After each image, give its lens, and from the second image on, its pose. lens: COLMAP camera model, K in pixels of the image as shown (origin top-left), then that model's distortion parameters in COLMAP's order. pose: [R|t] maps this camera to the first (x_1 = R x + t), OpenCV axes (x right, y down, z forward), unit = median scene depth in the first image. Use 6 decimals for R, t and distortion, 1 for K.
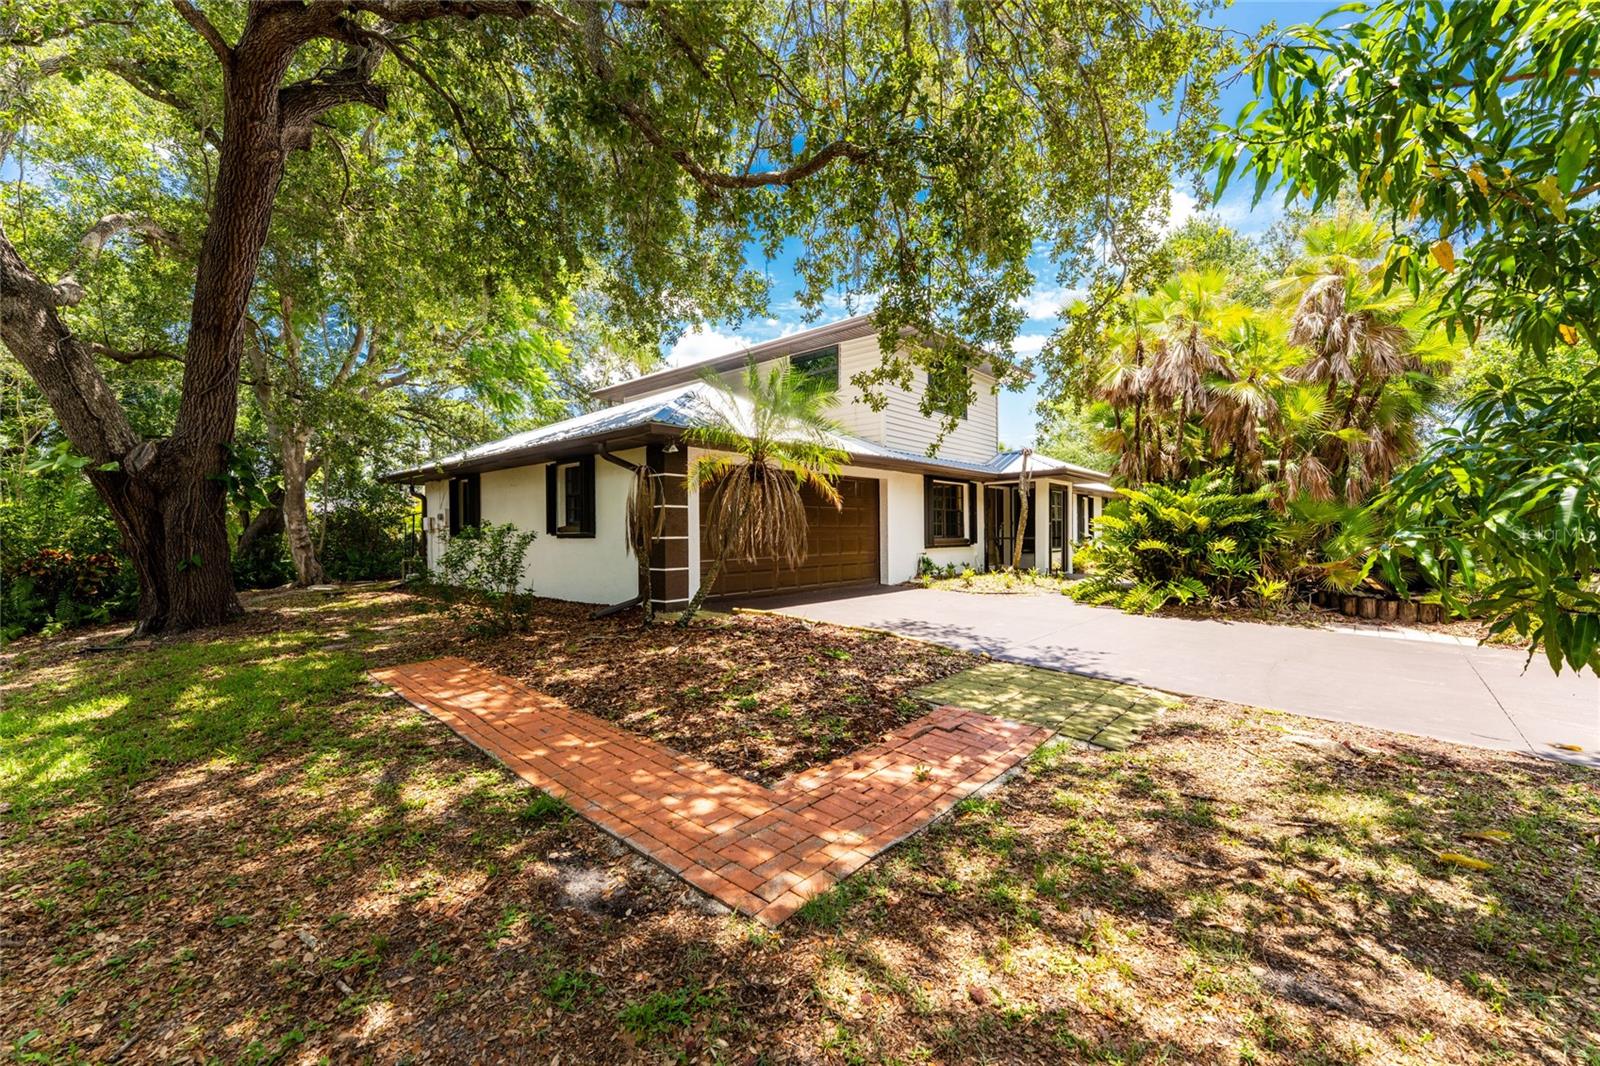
lens RADIAL K [[641.2, 0, 800.0], [0, 641.2, 533.0], [0, 0, 1]] dist [0.000799, 0.000078]
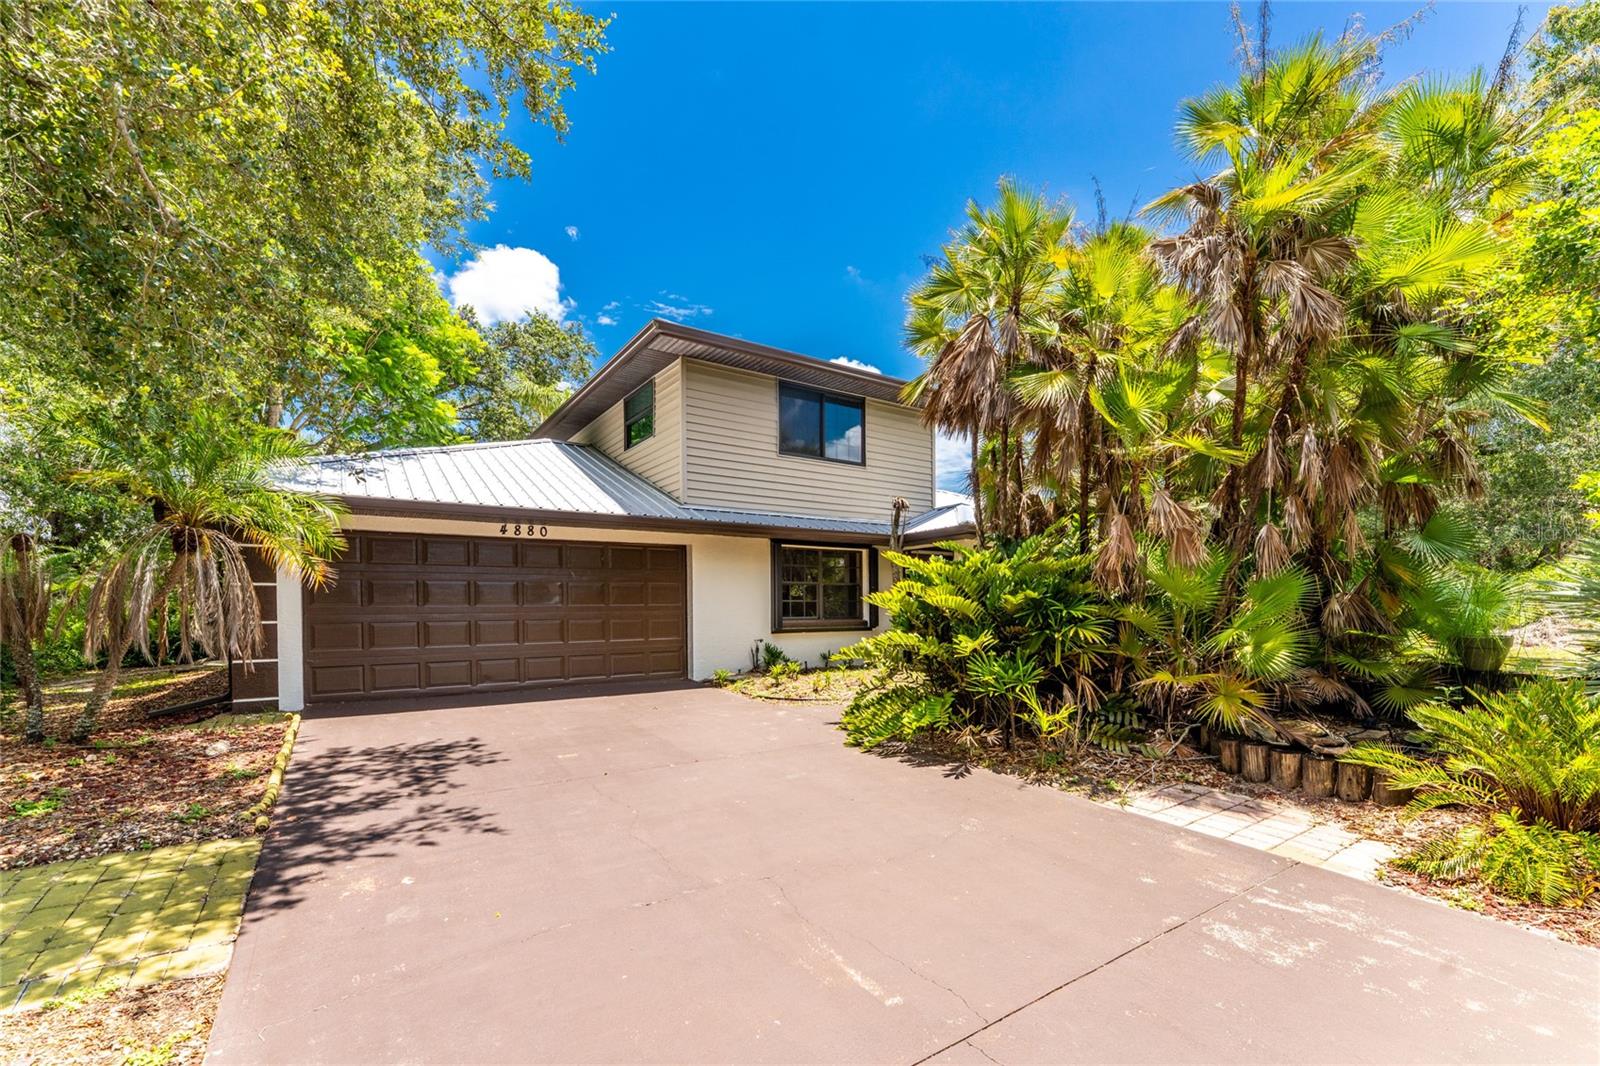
lens RADIAL K [[656.7, 0, 805.0], [0, 656.7, 617.7], [0, 0, 1]] dist [0.000222, -0.000128]
pose [[0.968099, 0.006812, -0.250475, 0.746451], [-0.001620, 0.999780, 0.020929, -0.019651], [0.250562, -0.019855, 0.967897, 0.414348]]
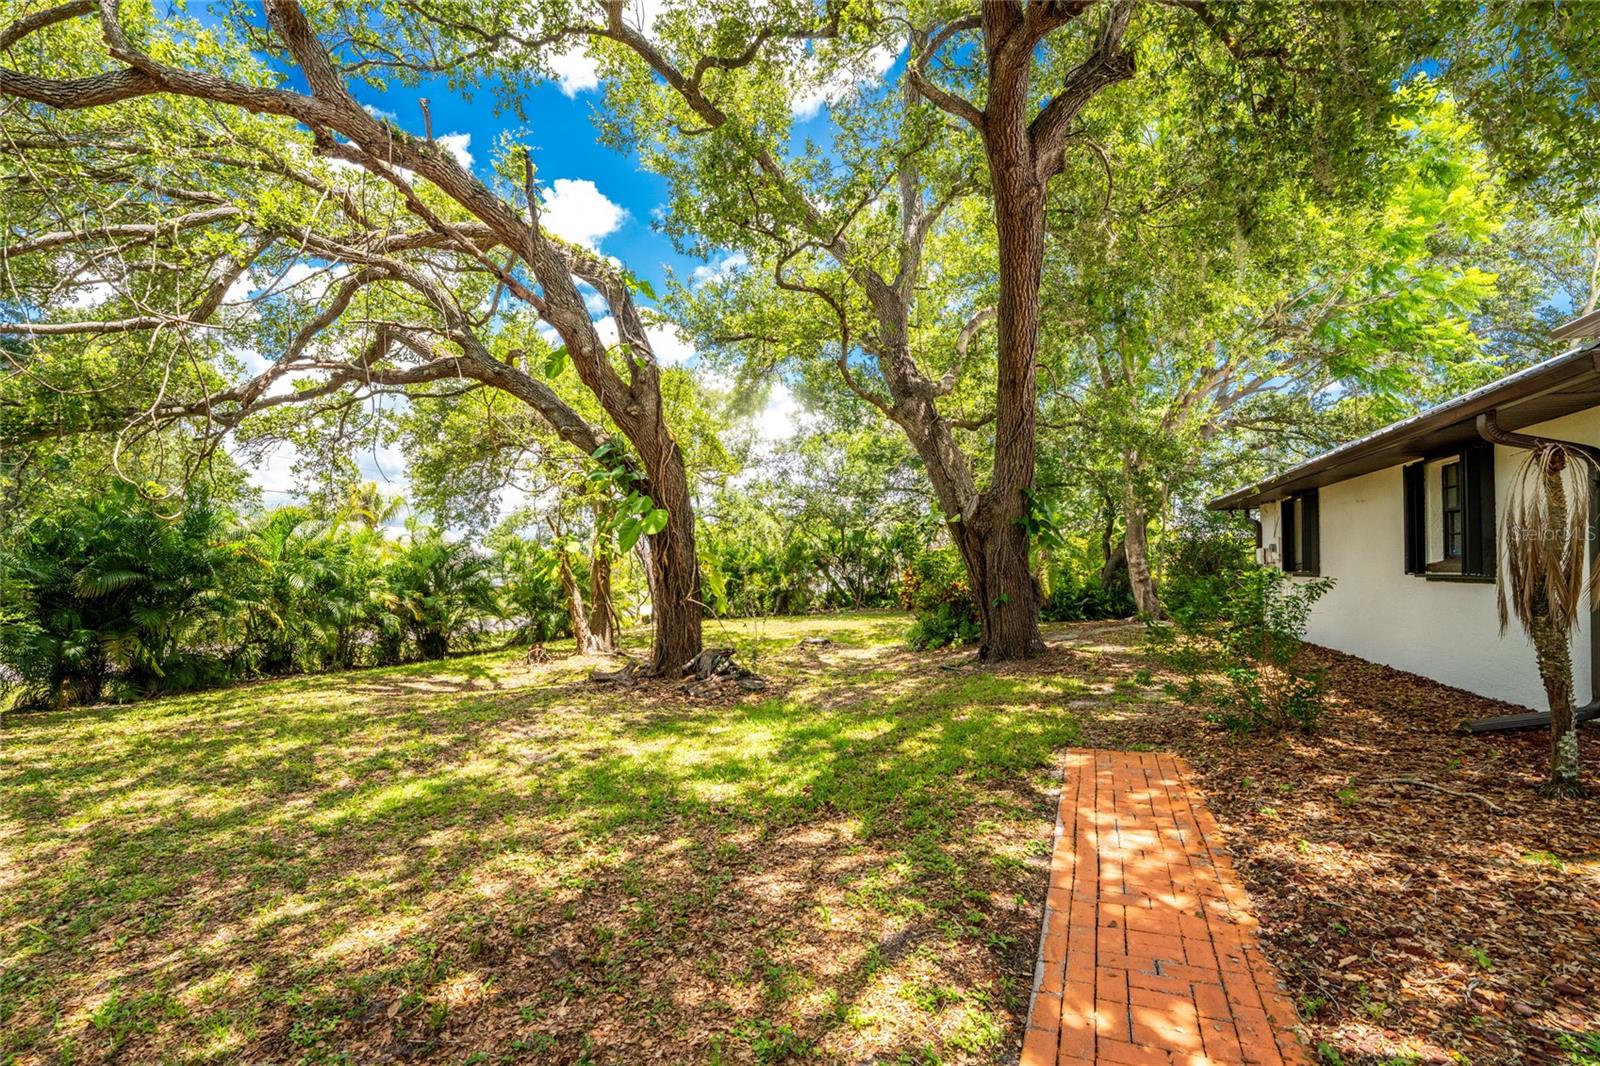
lens RADIAL K [[669.6, 0, 808.5], [0, 669.6, 560.9], [0, 0, 1]] dist [-0.021420, 0.000145]
pose [[0.344800, -0.005367, -0.938661, 0.016981], [0.011378, 0.999934, -0.001538, -0.024162], [0.938607, -0.010150, 0.344839, 0.303686]]
